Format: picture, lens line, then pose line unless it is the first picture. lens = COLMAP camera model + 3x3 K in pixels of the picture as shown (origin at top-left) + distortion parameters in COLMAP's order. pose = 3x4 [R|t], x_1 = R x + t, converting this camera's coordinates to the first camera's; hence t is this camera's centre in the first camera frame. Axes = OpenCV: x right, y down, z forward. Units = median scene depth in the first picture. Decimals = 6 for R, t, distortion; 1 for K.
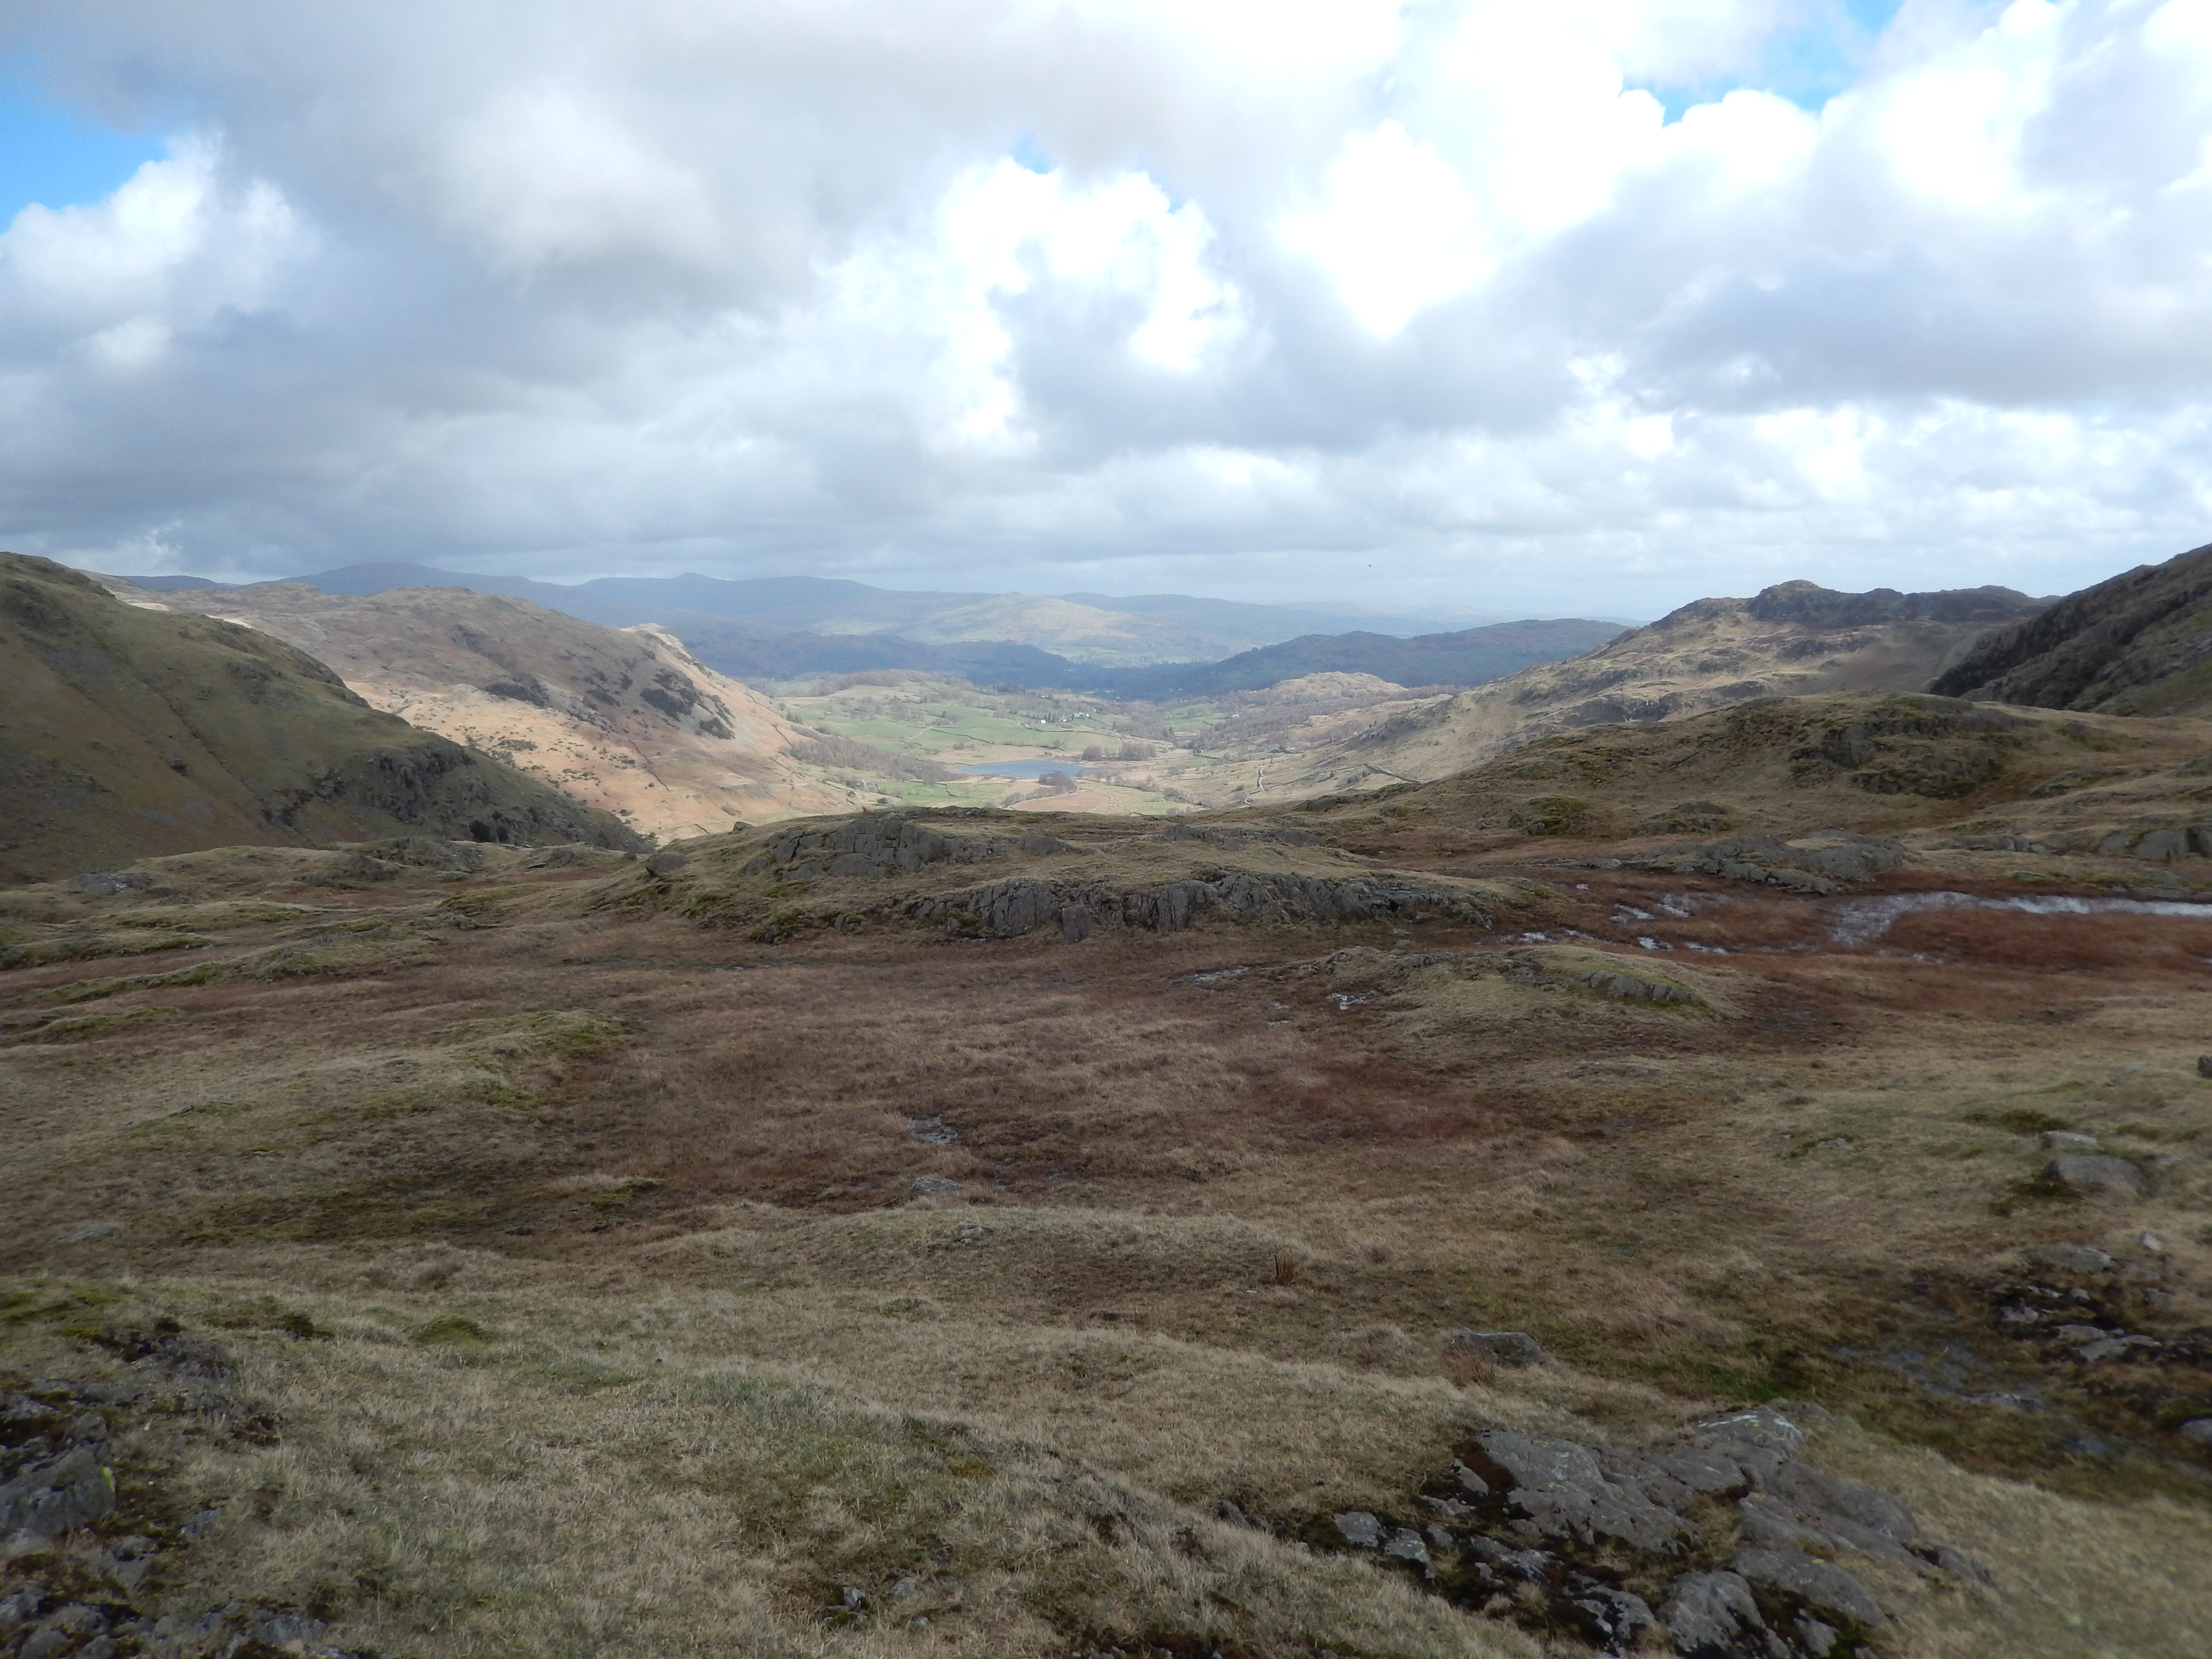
lens RADIAL K [[1686.1, 0, 1111.2], [0, 1686.1, 810.1], [0, 0, 1]] dist [-0.008840, -0.003044]
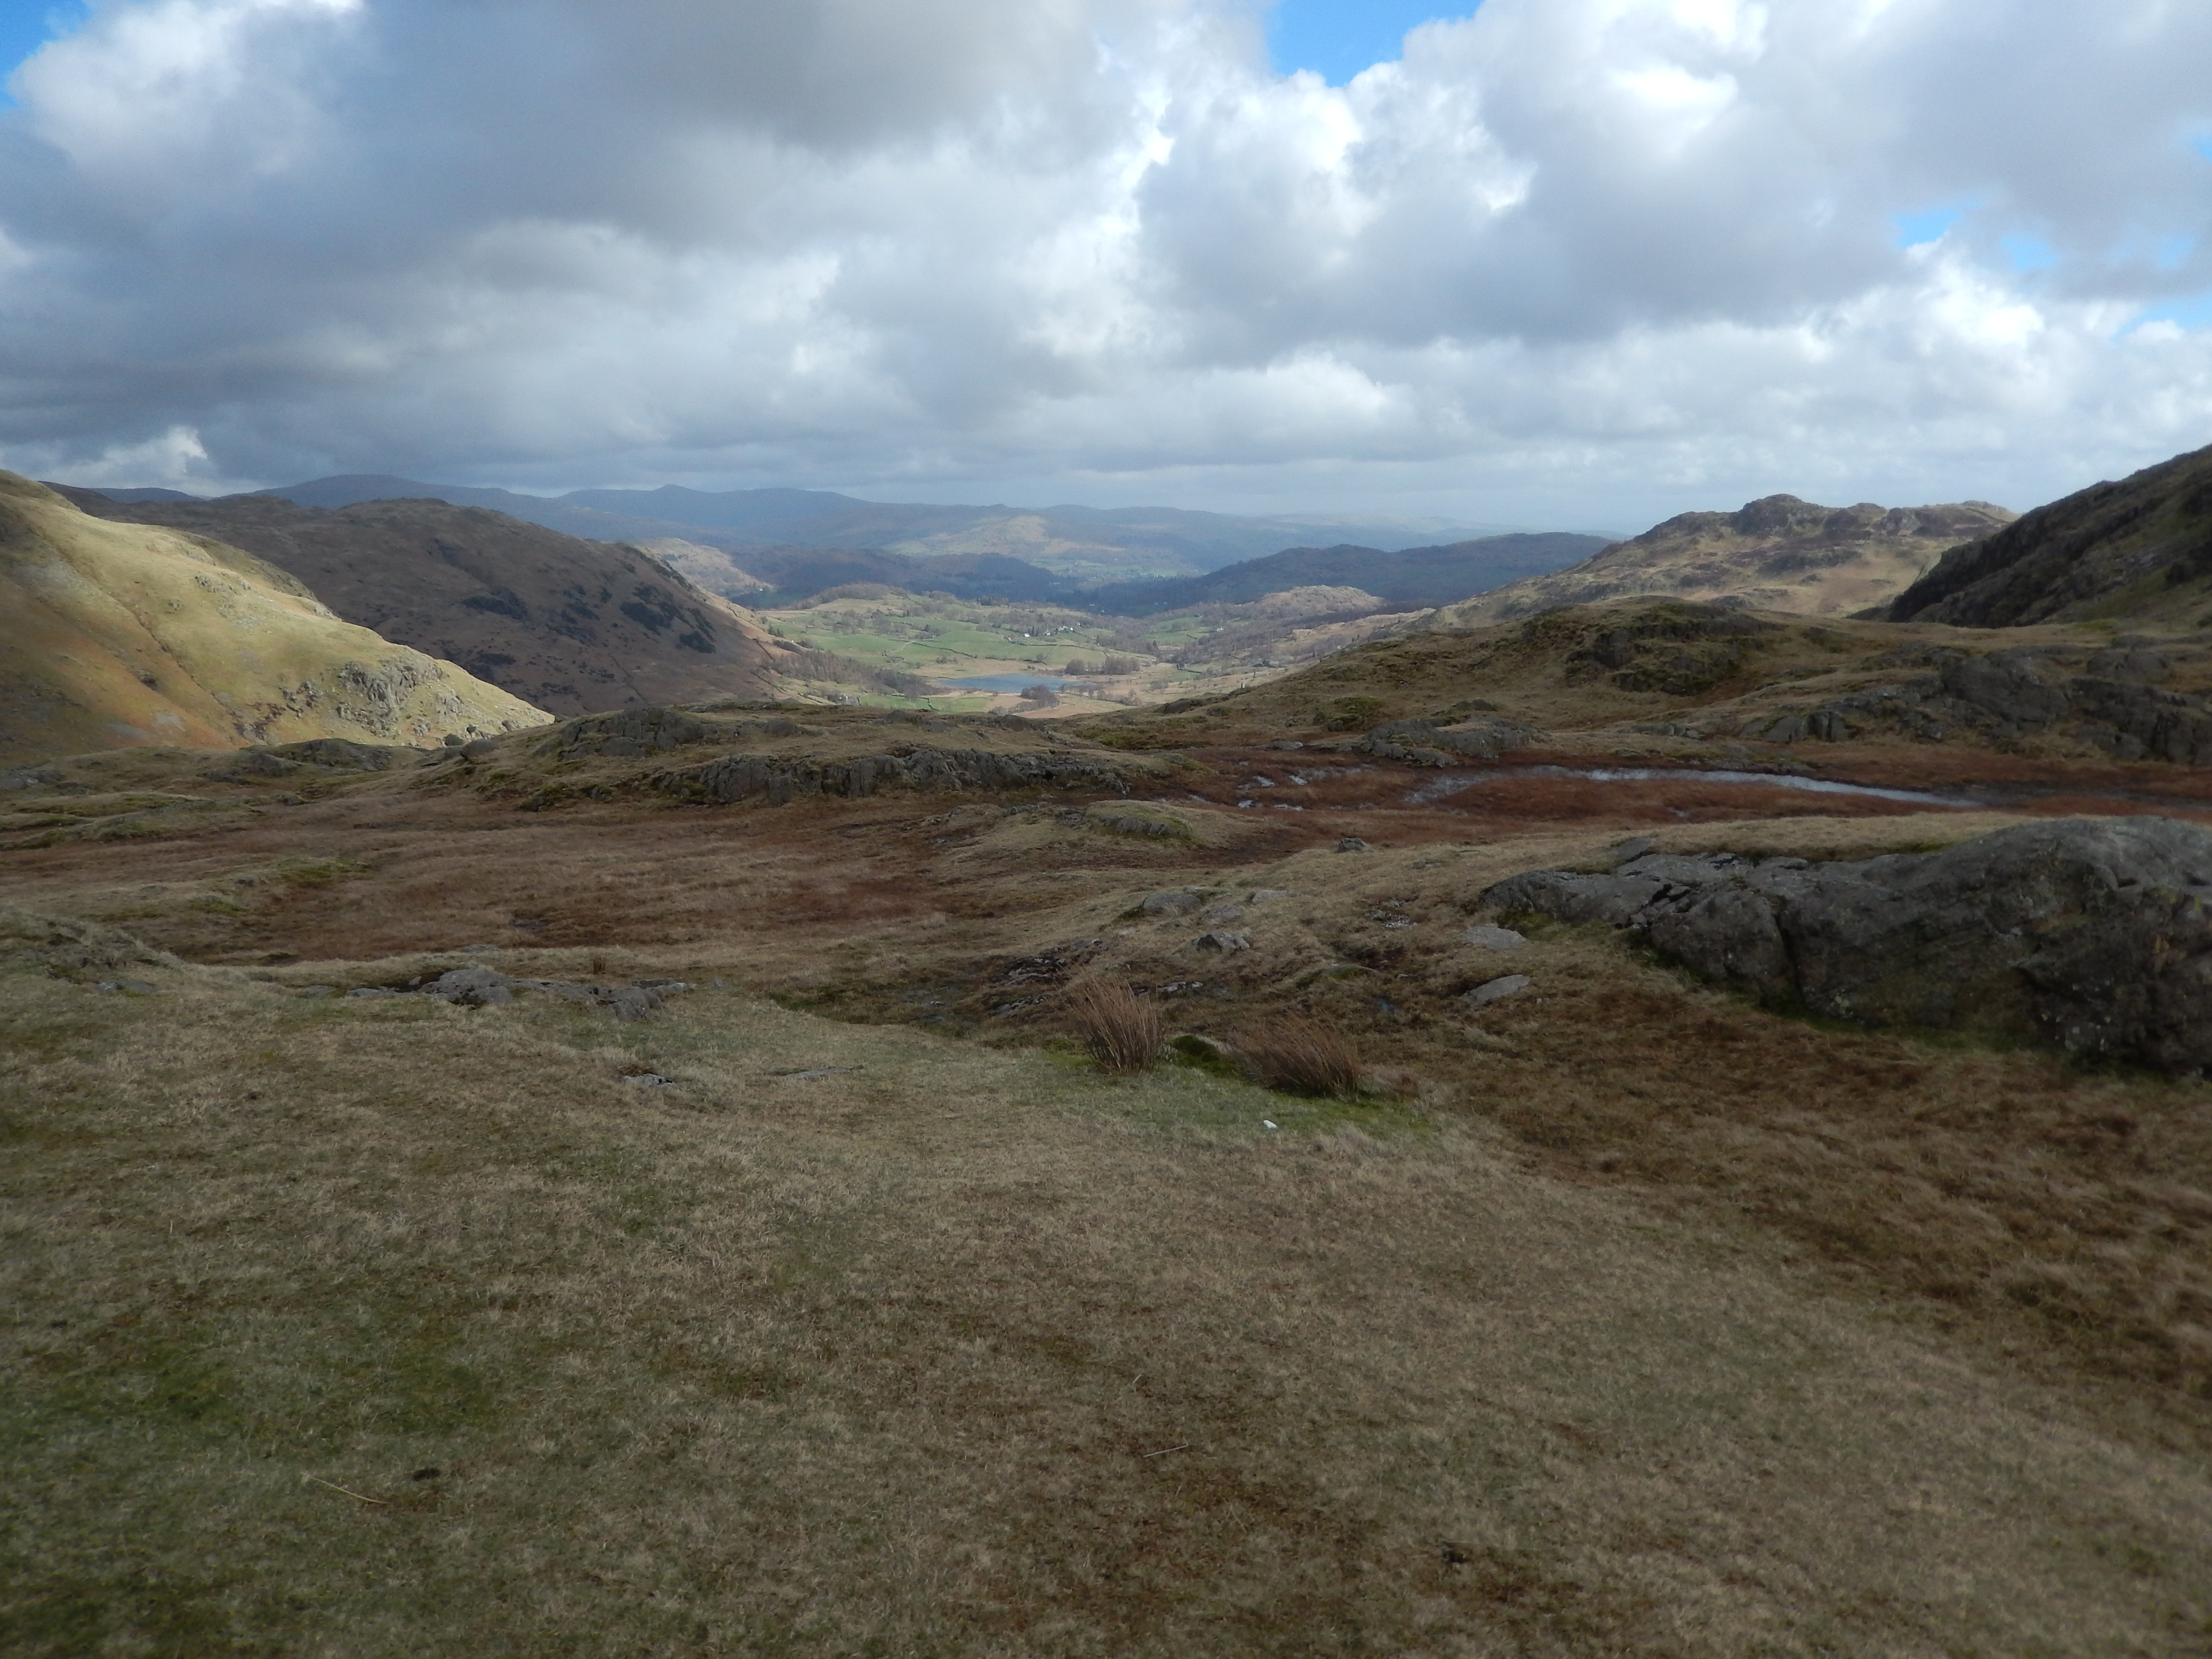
lens RADIAL K [[1686.1, 0, 1119.4], [0, 1686.1, 797.6], [0, 0, 1]] dist [-0.008840, -0.003044]
pose [[0.999907, -0.001997, 0.013522, 0.093304], [0.001405, 0.999046, 0.043637, 0.009516], [-0.013596, -0.043614, 0.998956, -0.085603]]
